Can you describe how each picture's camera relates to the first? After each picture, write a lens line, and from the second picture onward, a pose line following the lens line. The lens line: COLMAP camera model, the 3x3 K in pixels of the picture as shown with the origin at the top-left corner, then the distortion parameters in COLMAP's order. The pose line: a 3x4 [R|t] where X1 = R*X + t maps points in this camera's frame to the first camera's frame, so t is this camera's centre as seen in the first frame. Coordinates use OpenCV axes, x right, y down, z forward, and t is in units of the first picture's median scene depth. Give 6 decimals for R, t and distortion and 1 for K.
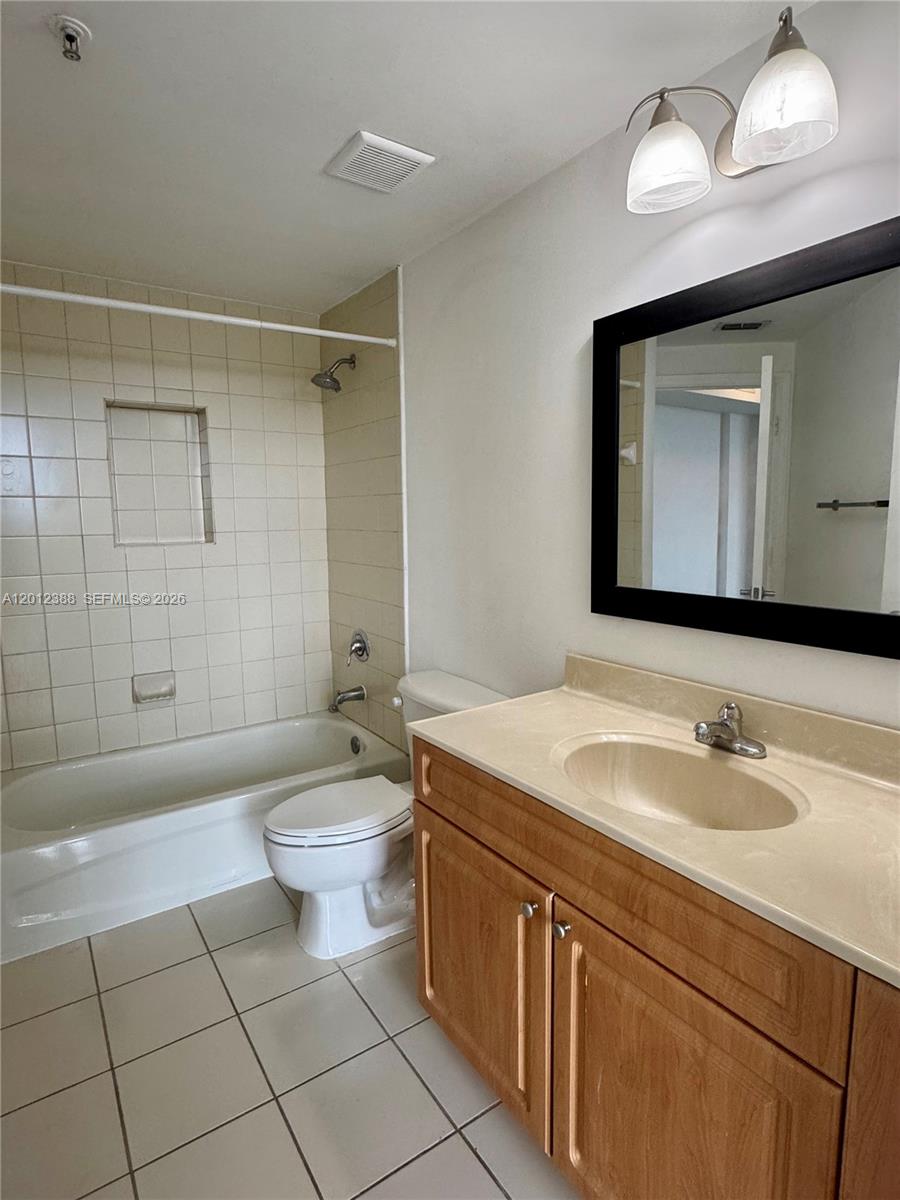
lens RADIAL K [[628.6, 0, 450.8], [0, 628.6, 596.2], [0, 0, 1]] dist [0.000626, 0.000211]
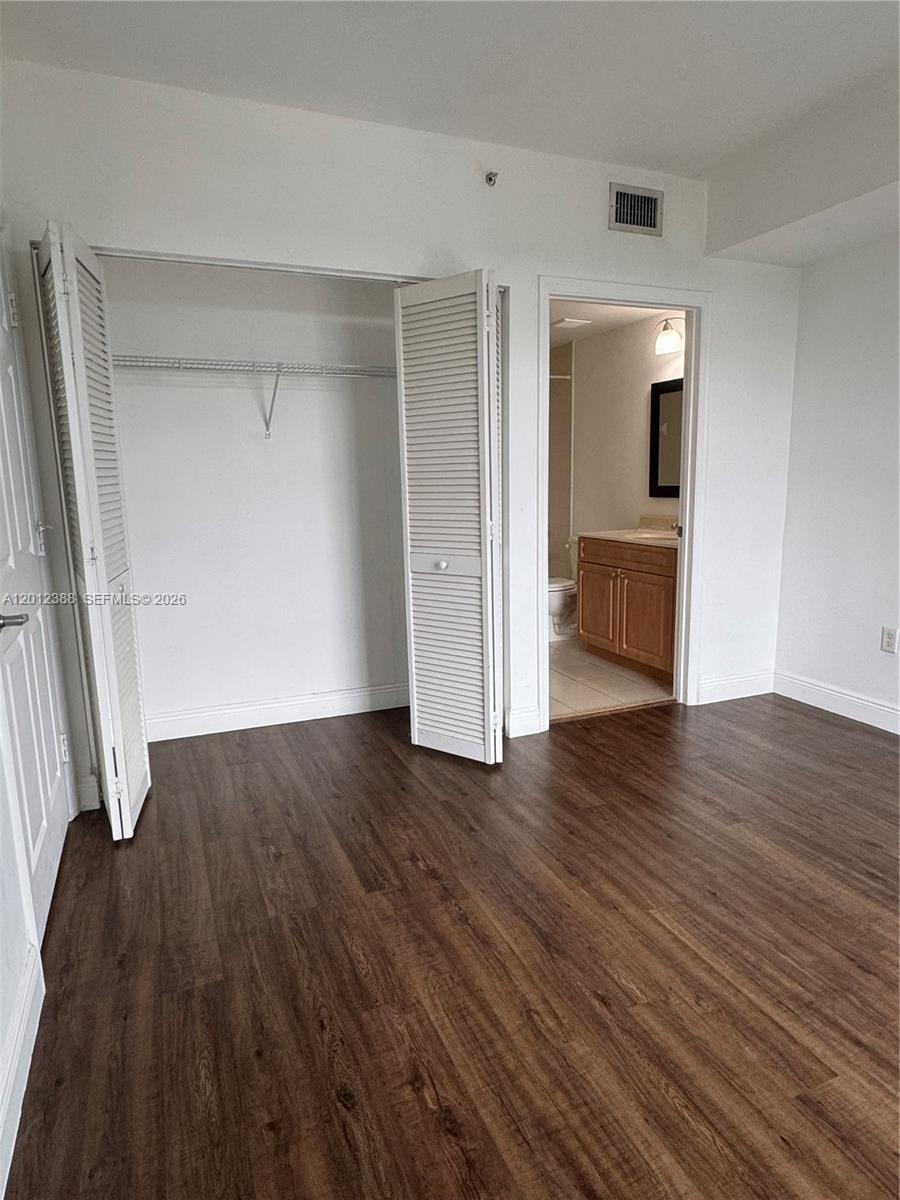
lens RADIAL K [[727.8, 0, 449.9], [0, 727.8, 603.3], [0, 0, 1]] dist [0.004640, 0.000215]
pose [[0.979388, 0.028042, -0.200031, 0.035957], [-0.018297, 0.998562, 0.050399, 0.339576], [0.201157, -0.045700, 0.978492, -2.182401]]
